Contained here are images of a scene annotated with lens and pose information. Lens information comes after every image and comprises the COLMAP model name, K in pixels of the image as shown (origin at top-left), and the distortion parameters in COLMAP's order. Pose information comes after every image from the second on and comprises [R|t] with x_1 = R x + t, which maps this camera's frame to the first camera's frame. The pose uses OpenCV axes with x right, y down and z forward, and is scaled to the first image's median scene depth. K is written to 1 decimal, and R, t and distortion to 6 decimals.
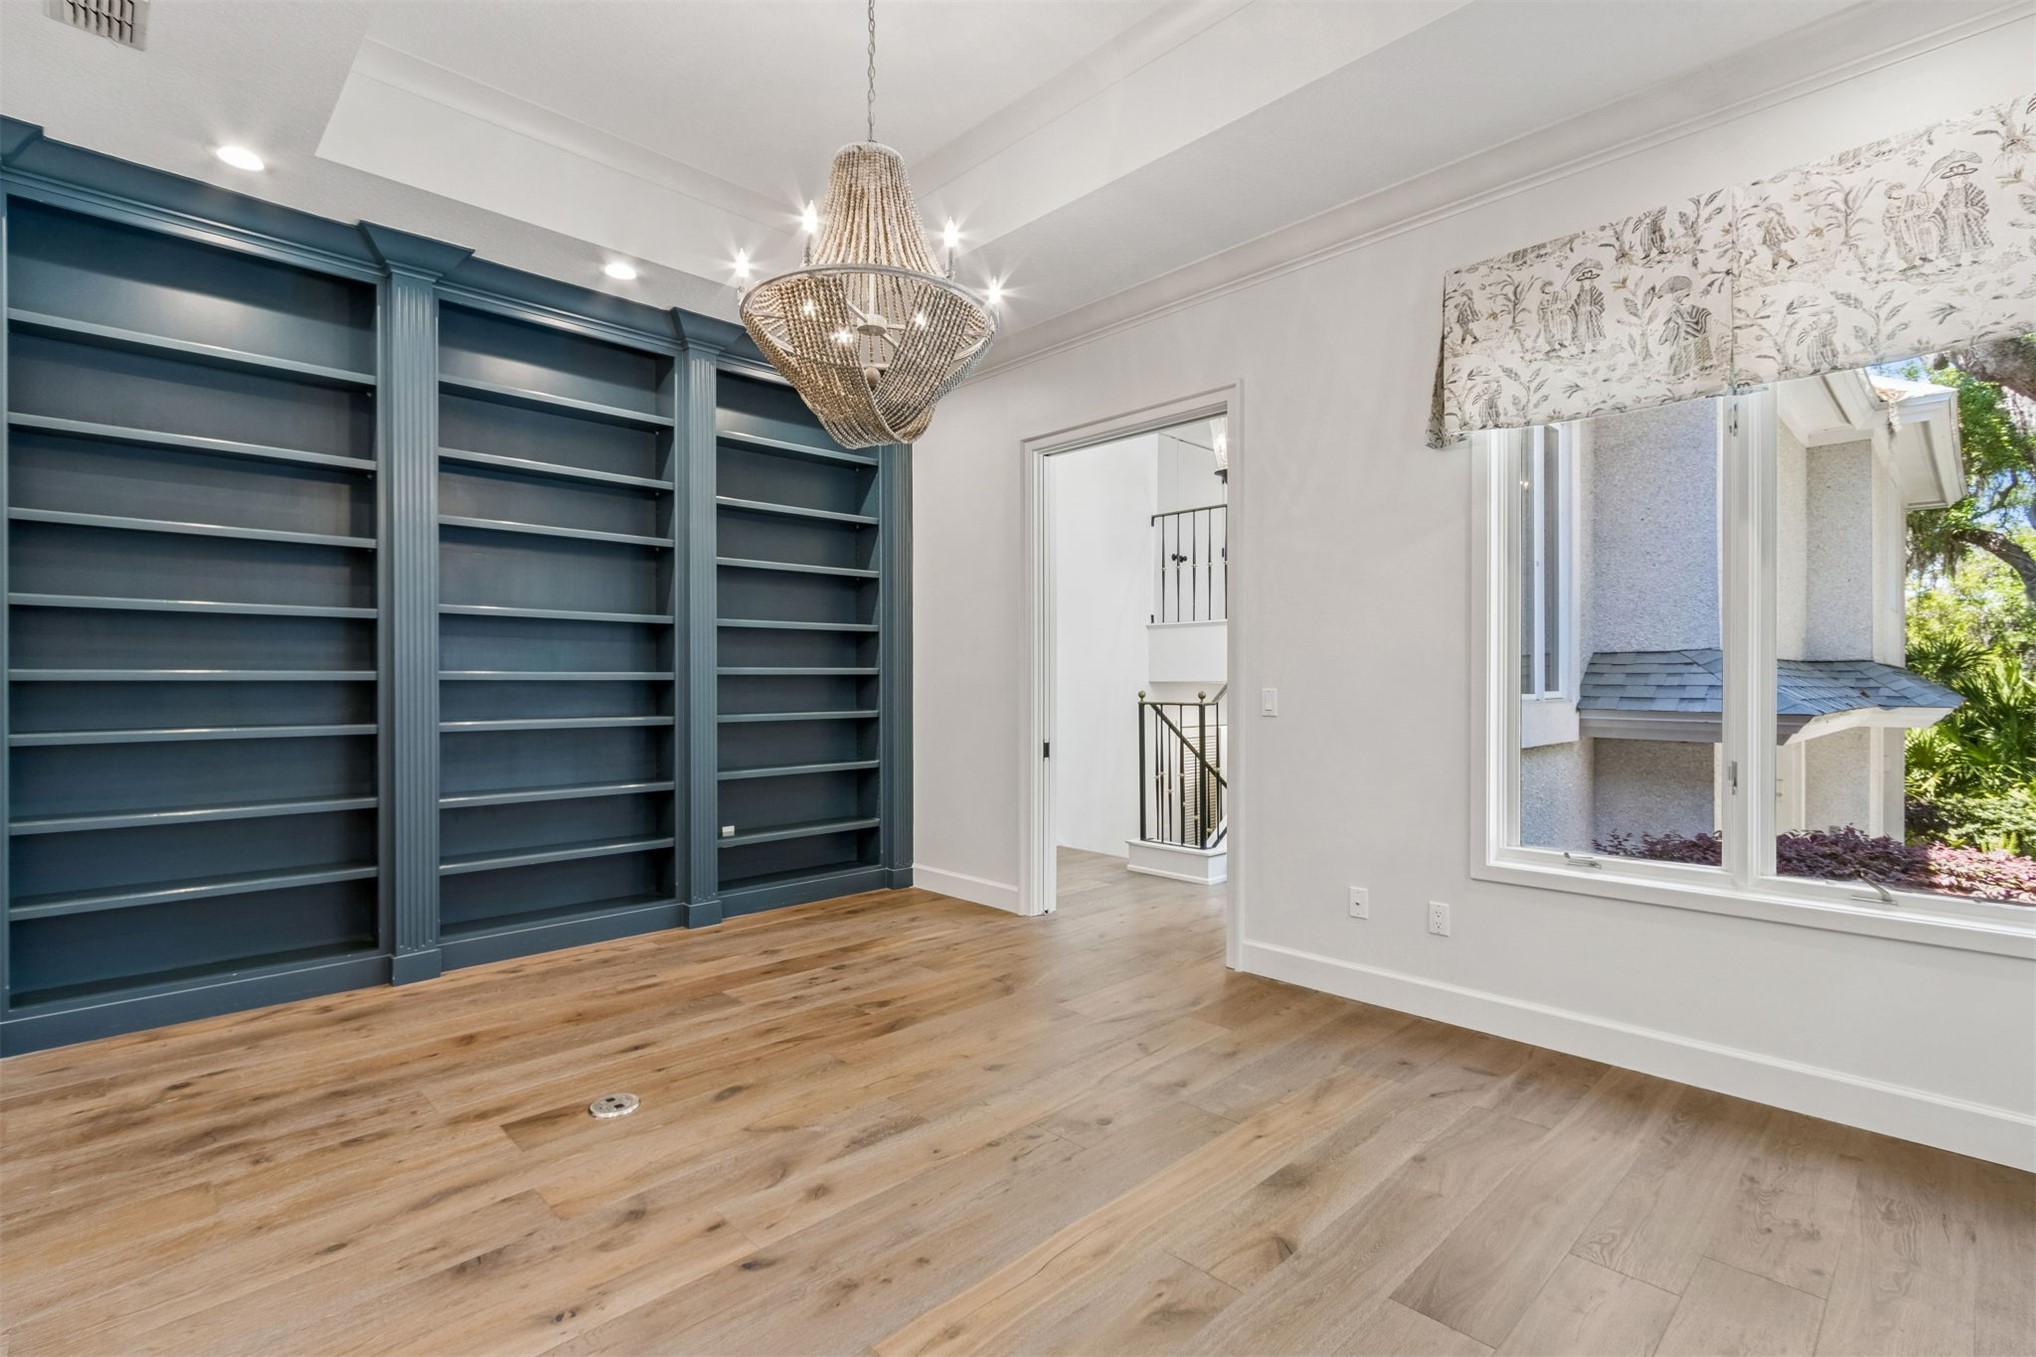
lens RADIAL K [[959.9, 0, 1000.2], [0, 959.9, 668.3], [0, 0, 1]] dist [-0.000552, 0.000276]
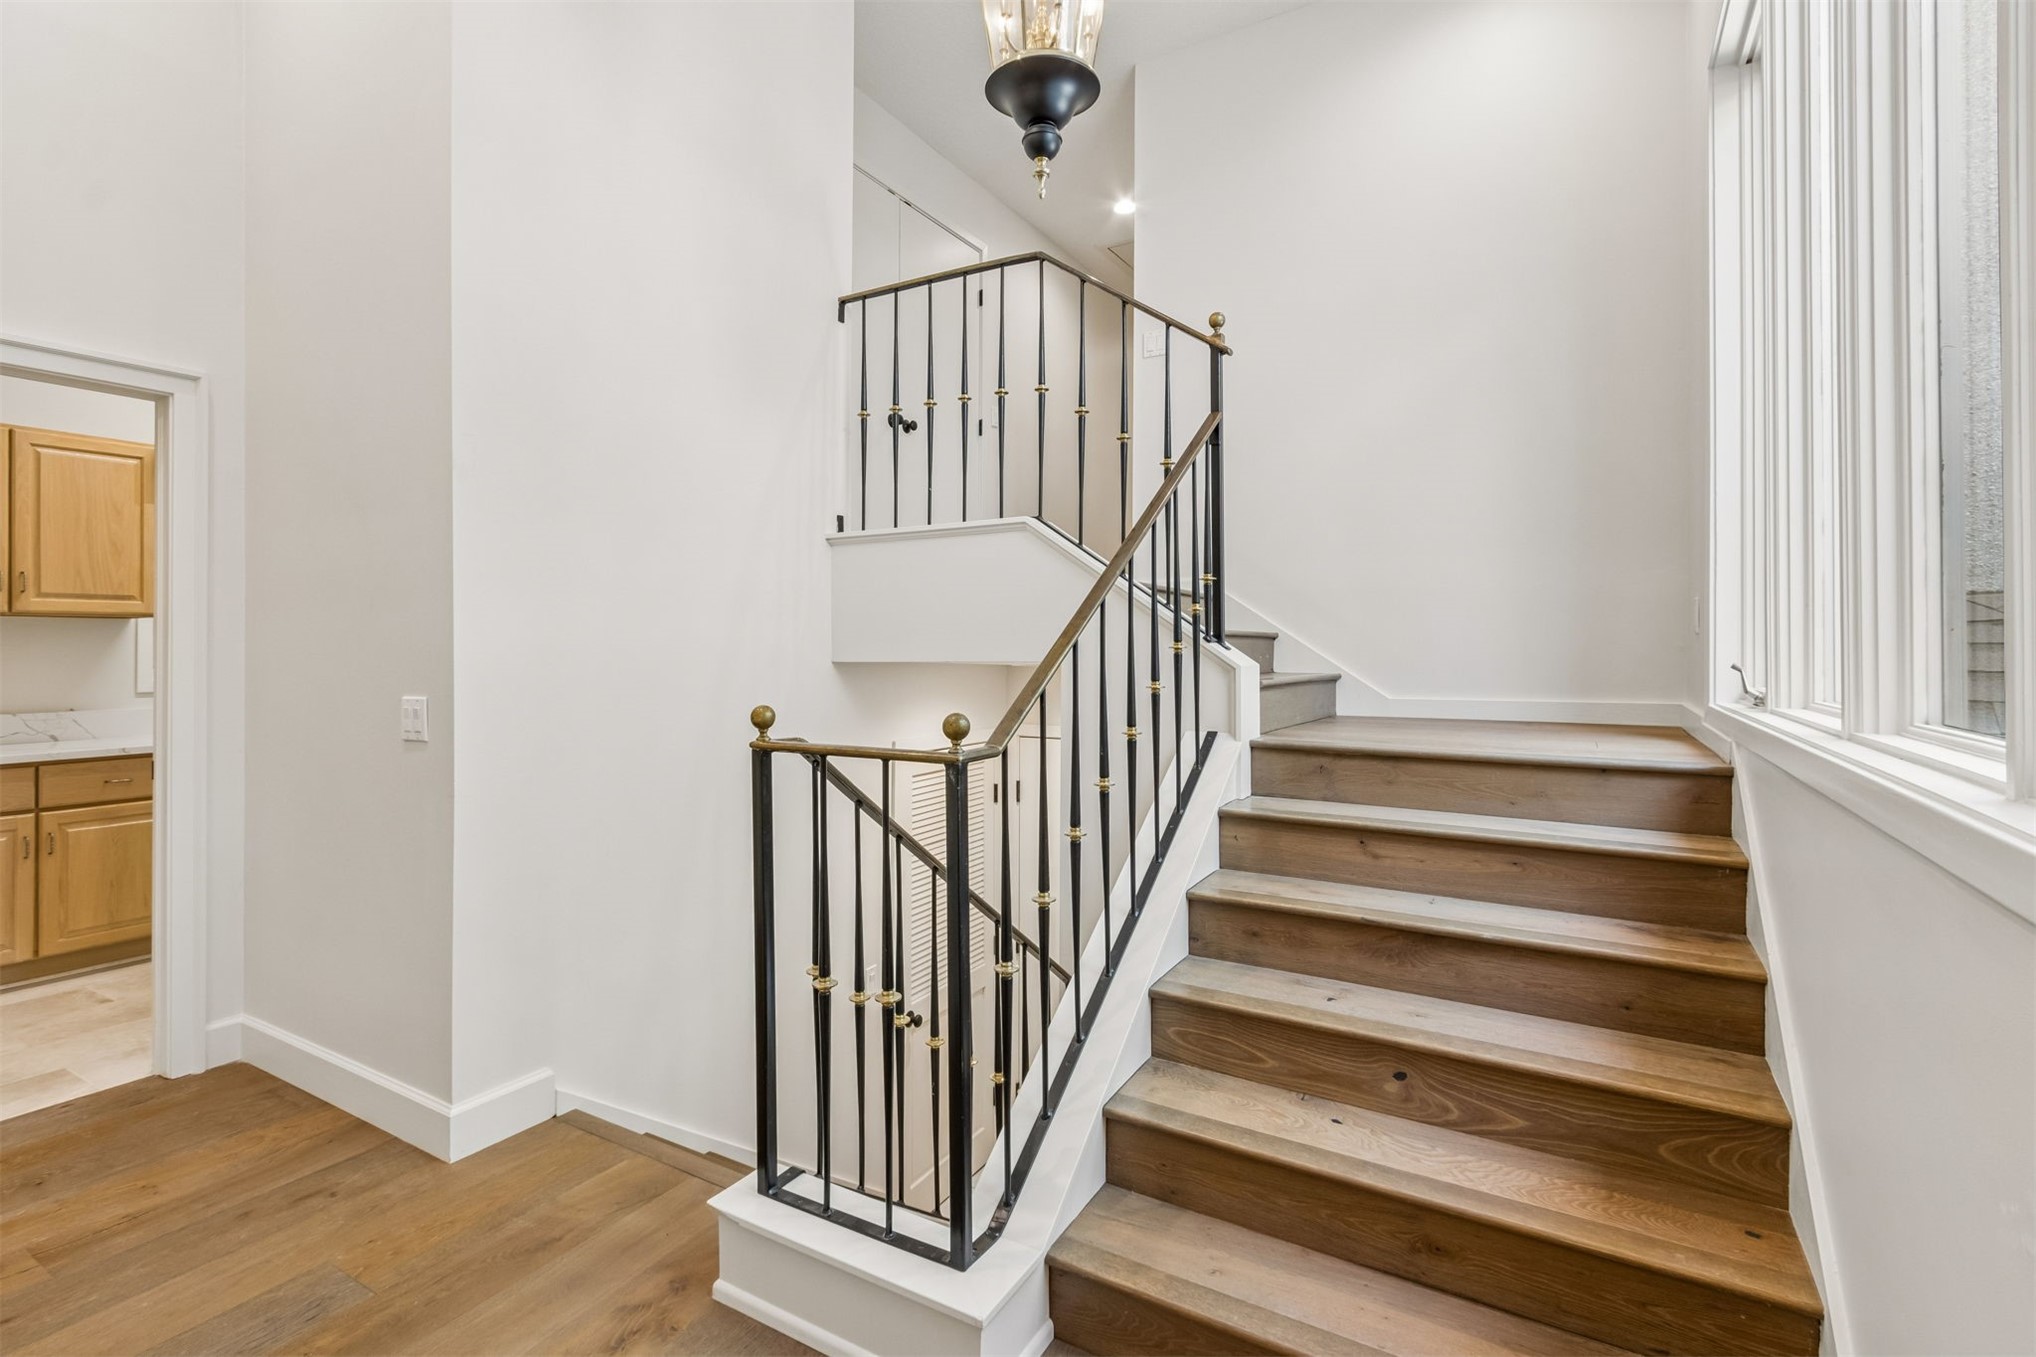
lens RADIAL K [[959.9, 0, 1000.2], [0, 959.9, 668.3], [0, 0, 1]] dist [-0.000552, 0.000276]
pose [[0.961101, 0.000066, 0.276198, 0.129249], [-0.012139, 0.999044, 0.042001, -0.002165], [-0.275931, -0.043720, 0.960183, 0.651225]]
